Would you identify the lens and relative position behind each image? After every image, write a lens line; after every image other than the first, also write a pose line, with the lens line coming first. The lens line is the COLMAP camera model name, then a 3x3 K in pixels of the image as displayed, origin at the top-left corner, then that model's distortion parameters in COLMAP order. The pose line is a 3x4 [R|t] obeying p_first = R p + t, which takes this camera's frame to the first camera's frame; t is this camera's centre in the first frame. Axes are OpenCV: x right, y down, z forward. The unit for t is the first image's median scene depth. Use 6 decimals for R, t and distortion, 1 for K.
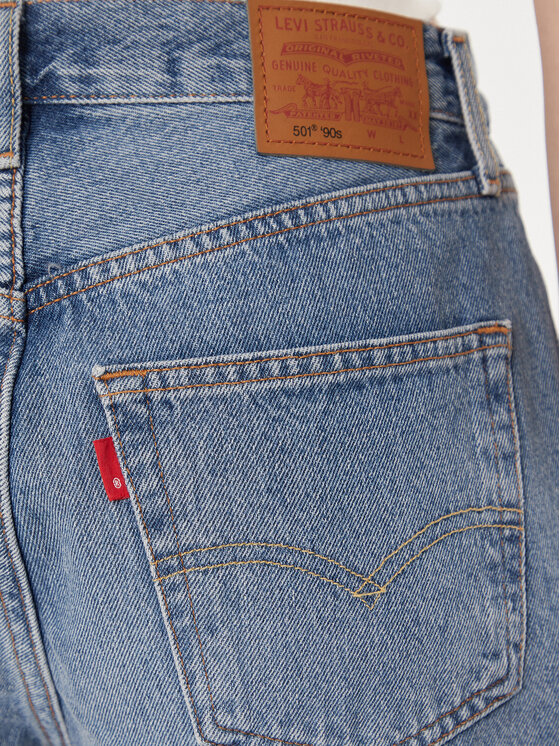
lens RADIAL K [[1658.0, 0, 280.0], [0, 1658.0, 372.3], [0, 0, 1]] dist [-0.004564, 0.000000]
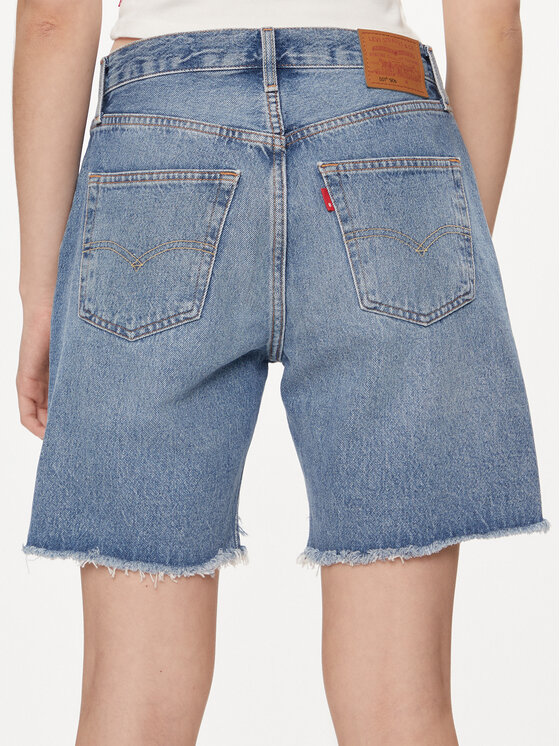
lens RADIAL K [[2305.7, 0, 279.9], [0, 2305.7, 373.2], [0, 0, 1]] dist [-0.042941, 0.000000]
pose [[0.974463, -0.013779, 0.224123, -0.951175], [0.044496, 0.990172, -0.132589, 0.773580], [-0.220093, 0.139175, 0.965499, -2.352290]]
